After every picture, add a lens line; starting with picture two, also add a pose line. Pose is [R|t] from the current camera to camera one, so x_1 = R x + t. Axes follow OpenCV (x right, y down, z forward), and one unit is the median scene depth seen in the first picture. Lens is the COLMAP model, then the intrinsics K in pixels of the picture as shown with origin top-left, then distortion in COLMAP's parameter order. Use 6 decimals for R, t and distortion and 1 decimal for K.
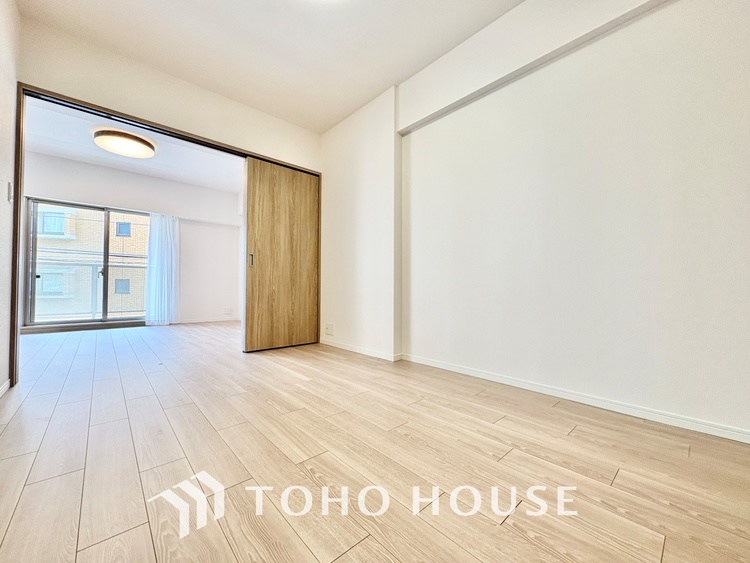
lens RADIAL K [[300.9, 0, 375.0], [0, 300.9, 281.5], [0, 0, 1]] dist [0.000214, -0.000078]
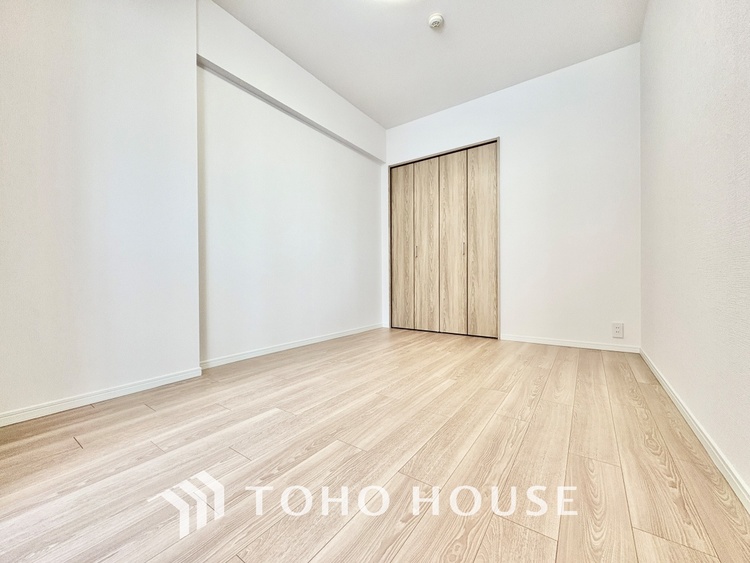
lens RADIAL K [[300.9, 0, 375.0], [0, 300.9, 281.5], [0, 0, 1]] dist [0.000214, -0.000078]
pose [[-0.213436, -0.009298, 0.976913, -0.633834], [-0.014807, 0.999871, 0.006281, 0.026494], [-0.976845, -0.013124, -0.213546, 0.650674]]
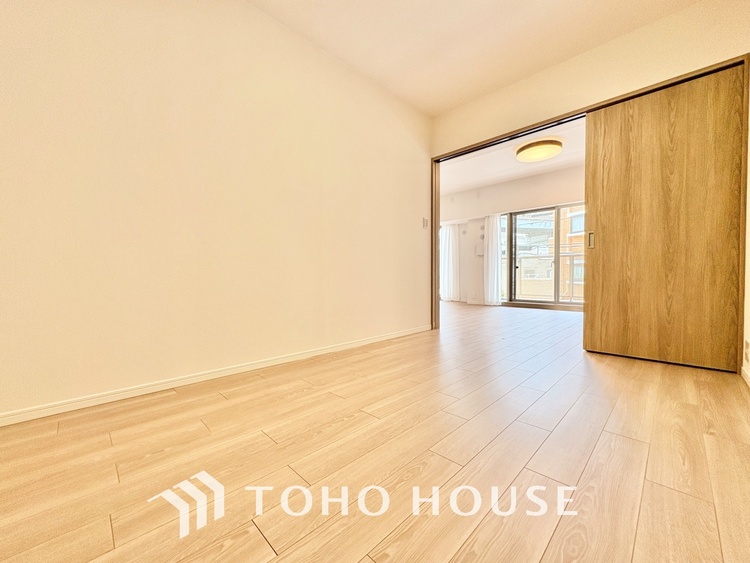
lens RADIAL K [[300.9, 0, 375.0], [0, 300.9, 281.5], [0, 0, 1]] dist [0.000214, -0.000078]
pose [[0.045613, 0.016066, -0.998830, 0.375377], [0.025444, 0.999528, 0.017239, 0.012551], [0.998635, -0.026201, 0.045183, 0.372586]]
